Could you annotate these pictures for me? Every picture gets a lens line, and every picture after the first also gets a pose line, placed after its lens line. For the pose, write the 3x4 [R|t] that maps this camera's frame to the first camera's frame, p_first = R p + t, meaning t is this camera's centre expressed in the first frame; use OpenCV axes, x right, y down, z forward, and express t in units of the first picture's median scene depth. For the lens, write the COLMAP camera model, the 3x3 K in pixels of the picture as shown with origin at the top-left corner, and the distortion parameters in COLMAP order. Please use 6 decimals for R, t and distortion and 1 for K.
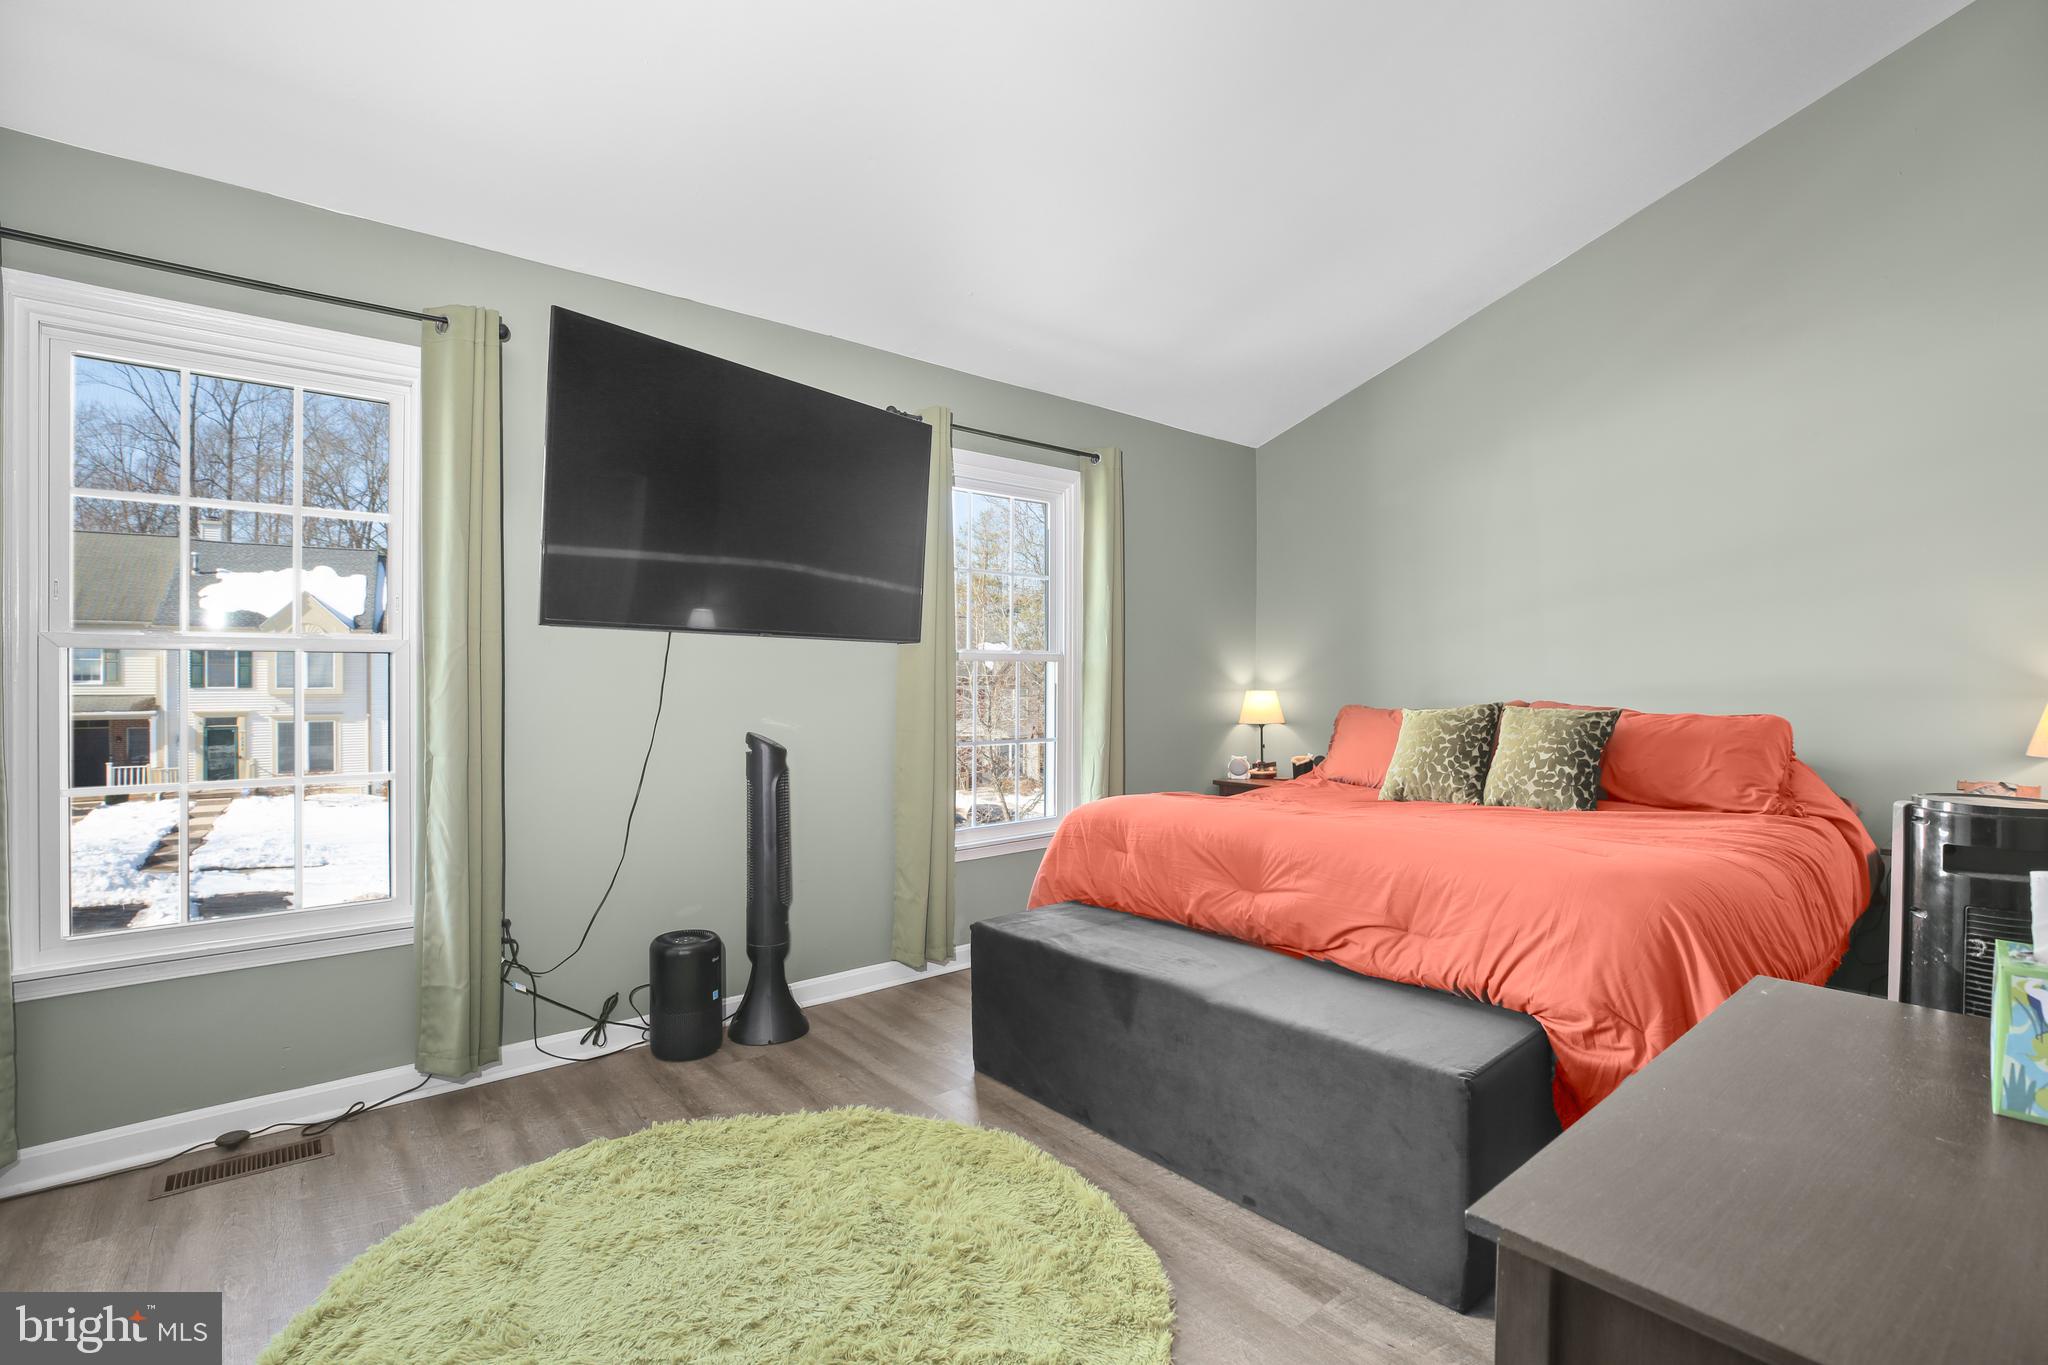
lens RADIAL K [[952.0, 0, 1024.0], [0, 952.0, 682.5], [0, 0, 1]] dist [0.026681, -0.000088]
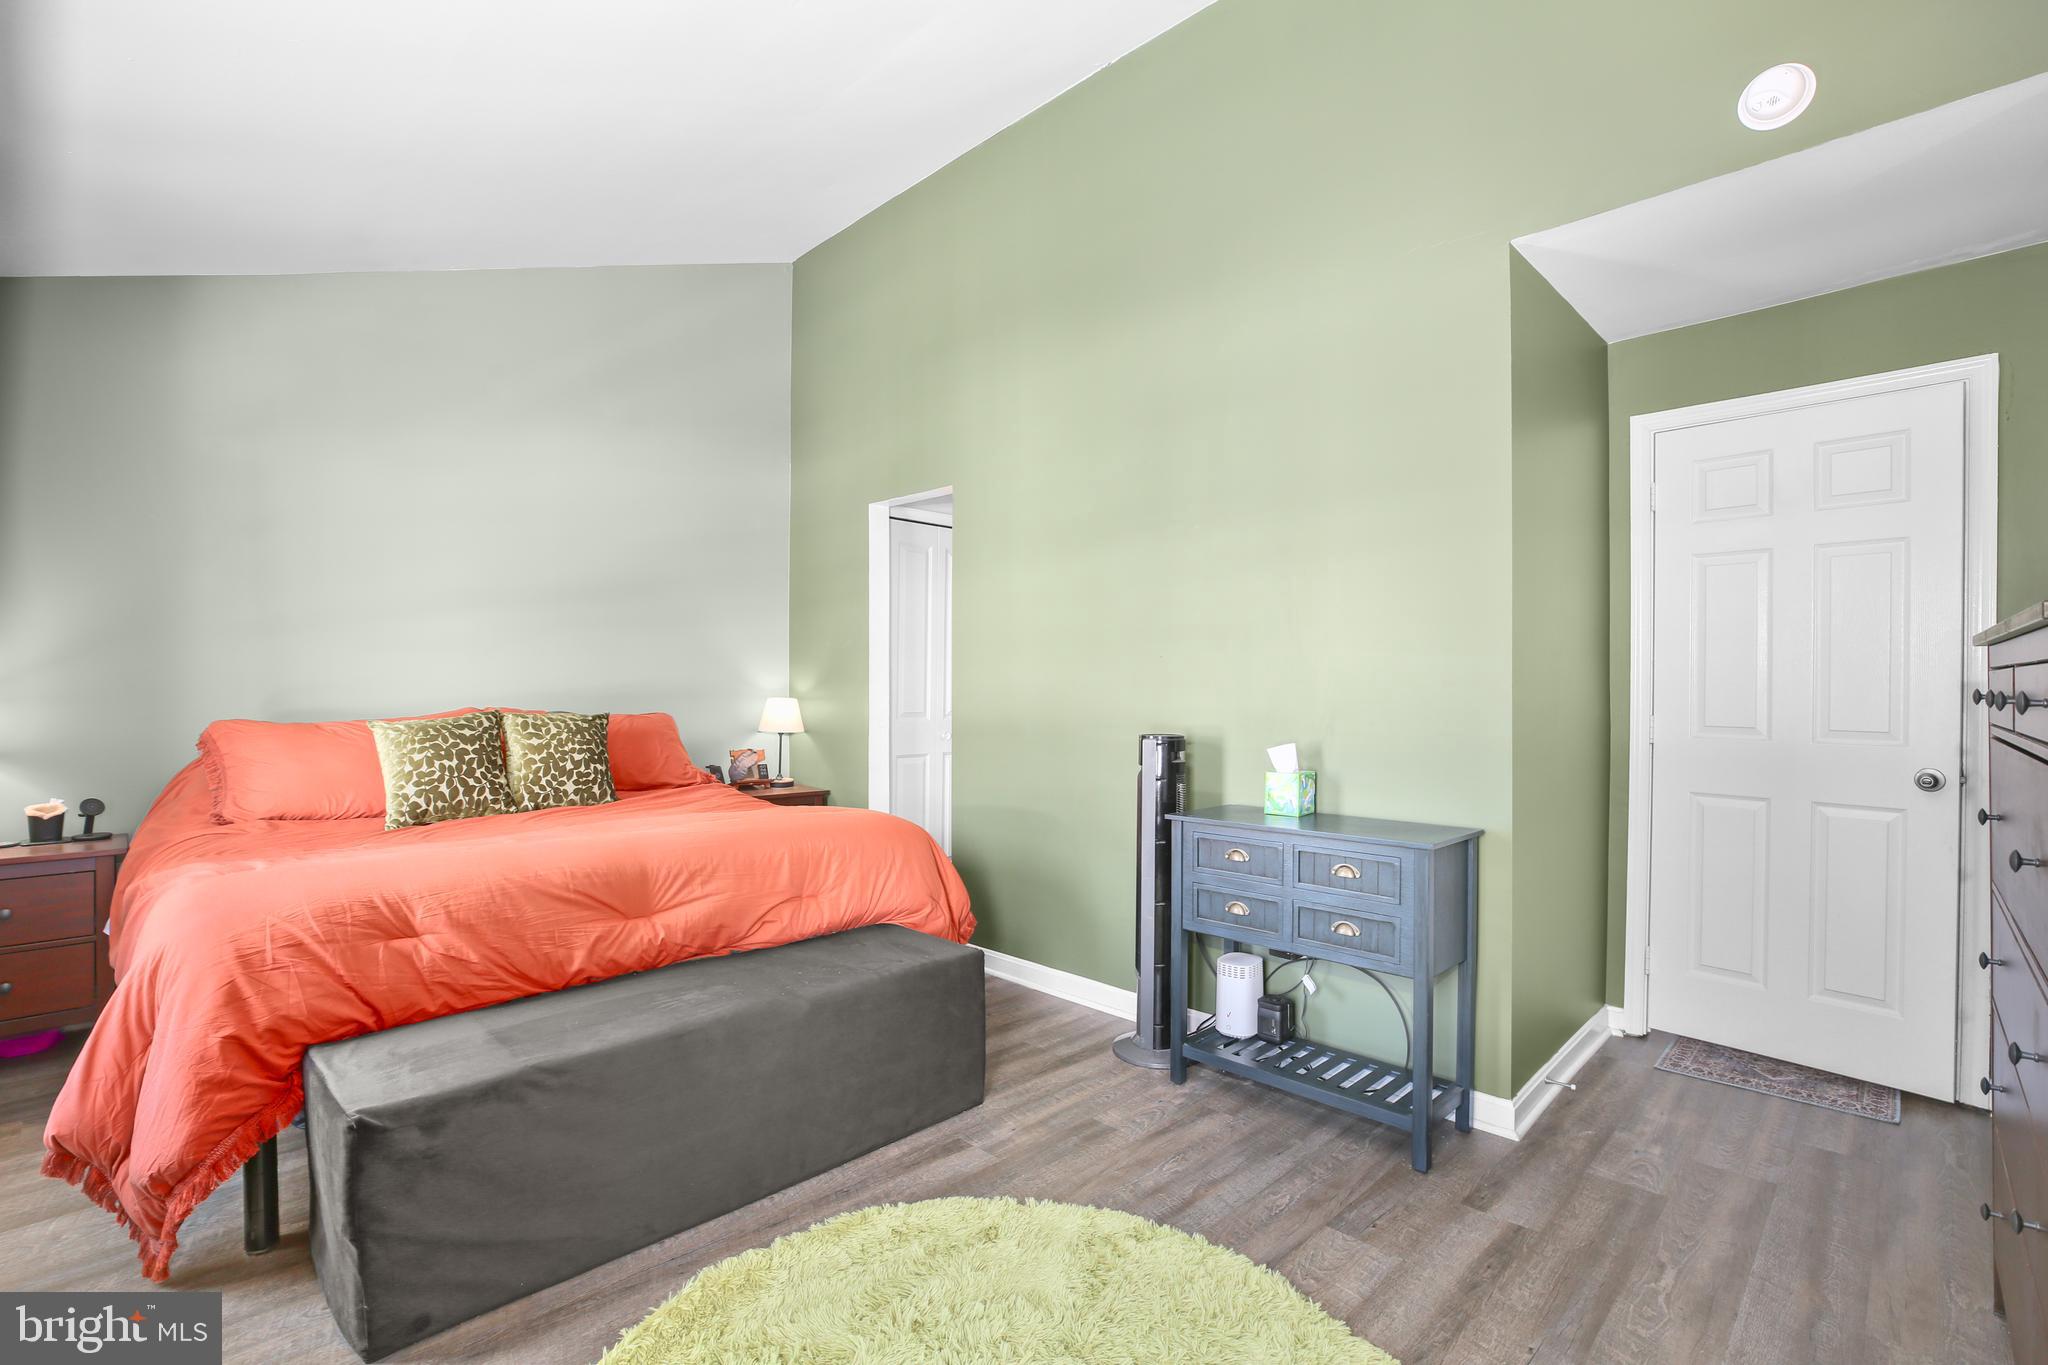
lens RADIAL K [[952.0, 0, 1024.0], [0, 952.0, 682.5], [0, 0, 1]] dist [0.026681, -0.000088]
pose [[-0.063304, 0.003747, 0.997987, -0.596045], [-0.004035, 0.999984, -0.004010, -0.006171], [-0.997986, -0.004281, -0.063288, 0.573394]]
